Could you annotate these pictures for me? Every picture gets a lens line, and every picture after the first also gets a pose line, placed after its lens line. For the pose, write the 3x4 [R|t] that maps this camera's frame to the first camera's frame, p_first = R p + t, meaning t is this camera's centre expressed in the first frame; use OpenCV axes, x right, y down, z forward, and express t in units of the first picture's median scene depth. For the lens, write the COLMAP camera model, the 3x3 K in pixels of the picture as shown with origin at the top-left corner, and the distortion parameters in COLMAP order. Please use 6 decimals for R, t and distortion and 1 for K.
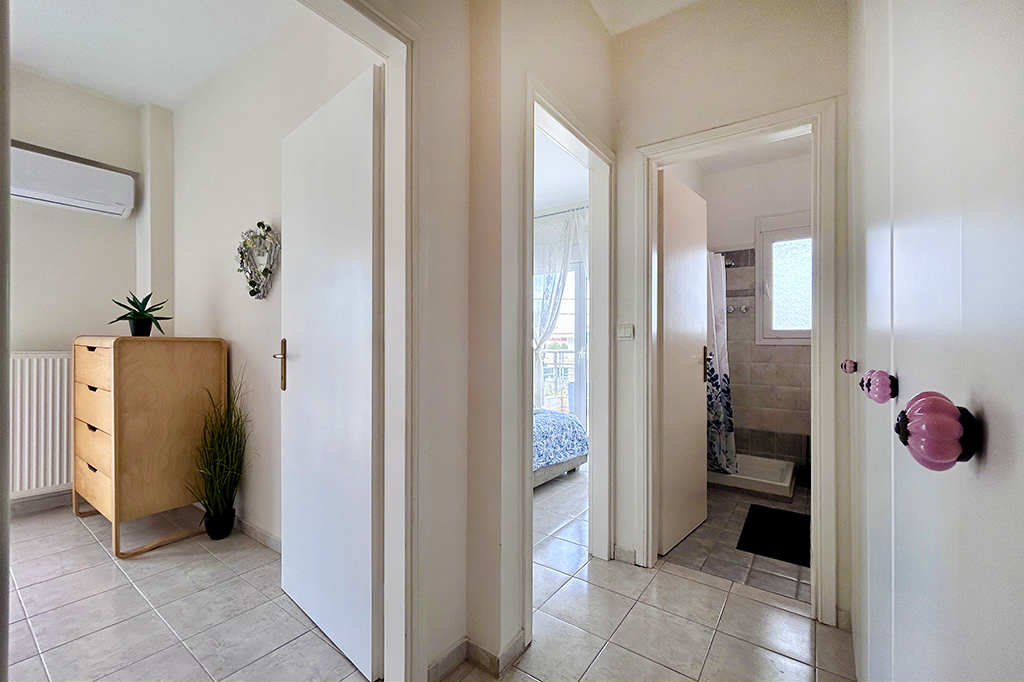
lens RADIAL K [[419.3, 0, 514.9], [0, 419.3, 341.3], [0, 0, 1]] dist [0.005578, -0.000589]
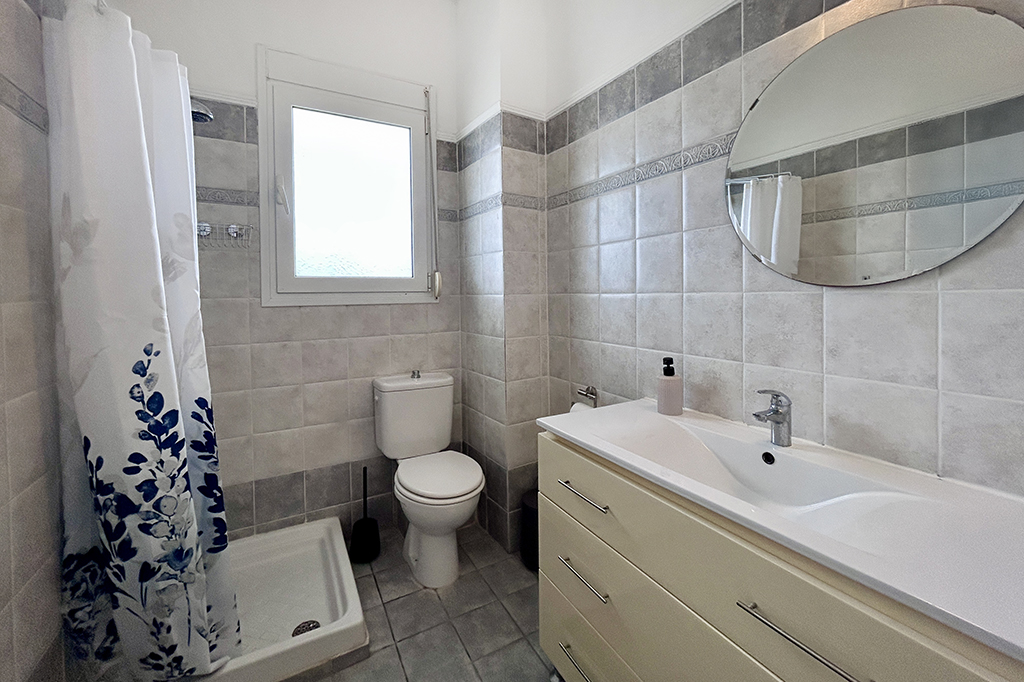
lens RADIAL K [[419.3, 0, 514.7], [0, 419.3, 300.8], [0, 0, 1]] dist [0.005578, -0.000589]
pose [[0.423838, -0.027955, 0.905307, 0.294309], [0.005619, 0.999586, 0.028236, -0.012532], [-0.905721, -0.006881, 0.423819, 0.609483]]
